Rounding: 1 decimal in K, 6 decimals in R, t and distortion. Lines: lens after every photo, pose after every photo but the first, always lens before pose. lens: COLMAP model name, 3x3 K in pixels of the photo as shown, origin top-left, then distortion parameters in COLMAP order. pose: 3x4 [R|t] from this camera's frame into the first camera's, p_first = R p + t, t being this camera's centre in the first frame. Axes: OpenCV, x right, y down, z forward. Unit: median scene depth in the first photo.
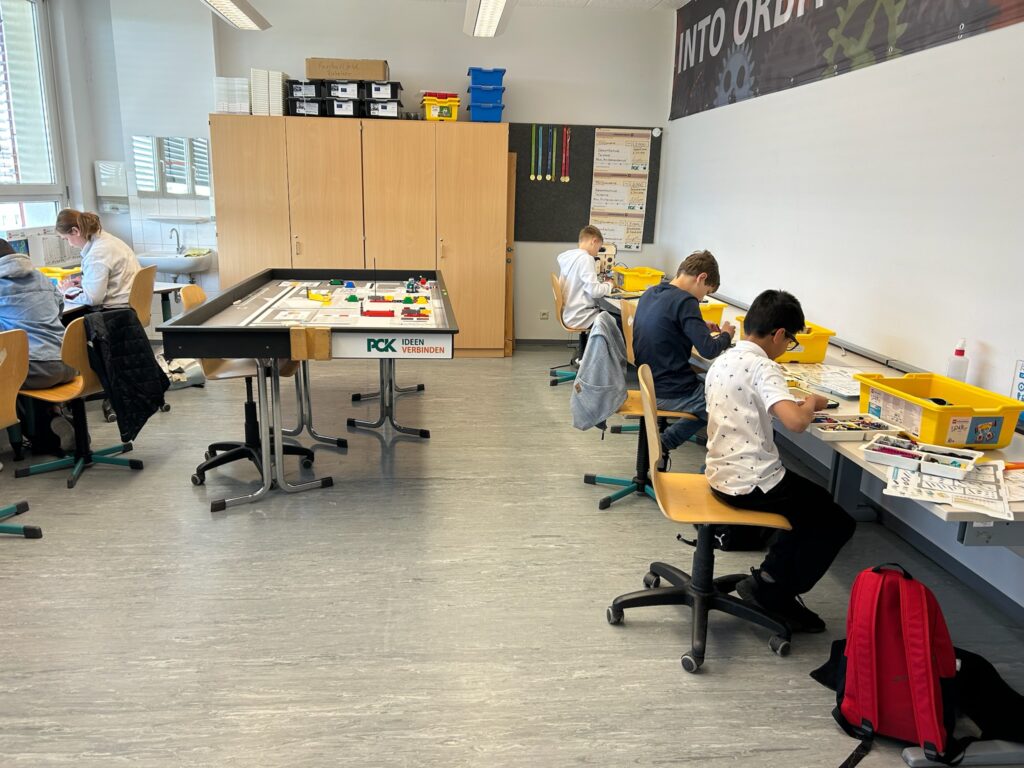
lens RADIAL K [[773.8, 0, 507.9], [0, 773.8, 382.0], [0, 0, 1]] dist [0.022608, -0.020371]
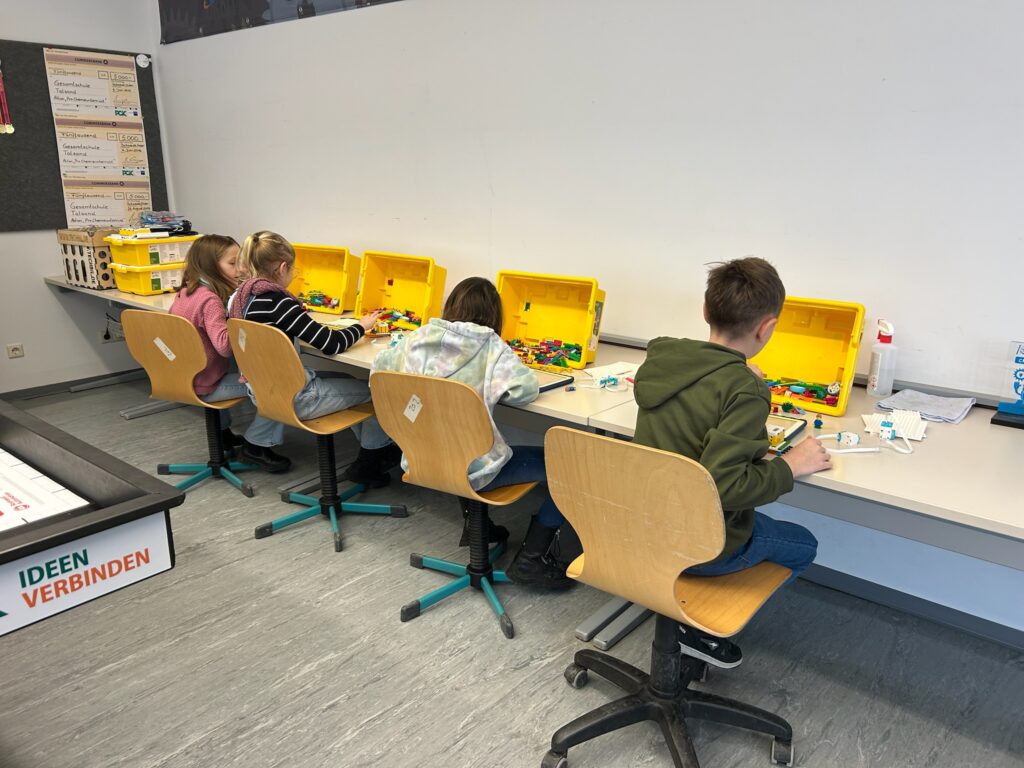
lens RADIAL K [[773.8, 0, 510.6], [0, 773.8, 384.9], [0, 0, 1]] dist [0.022608, -0.020371]
pose [[0.723144, -0.210861, 0.657723, -0.095343], [0.180577, 0.976858, 0.114635, -0.068439], [-0.666674, 0.035871, 0.744486, 0.310398]]
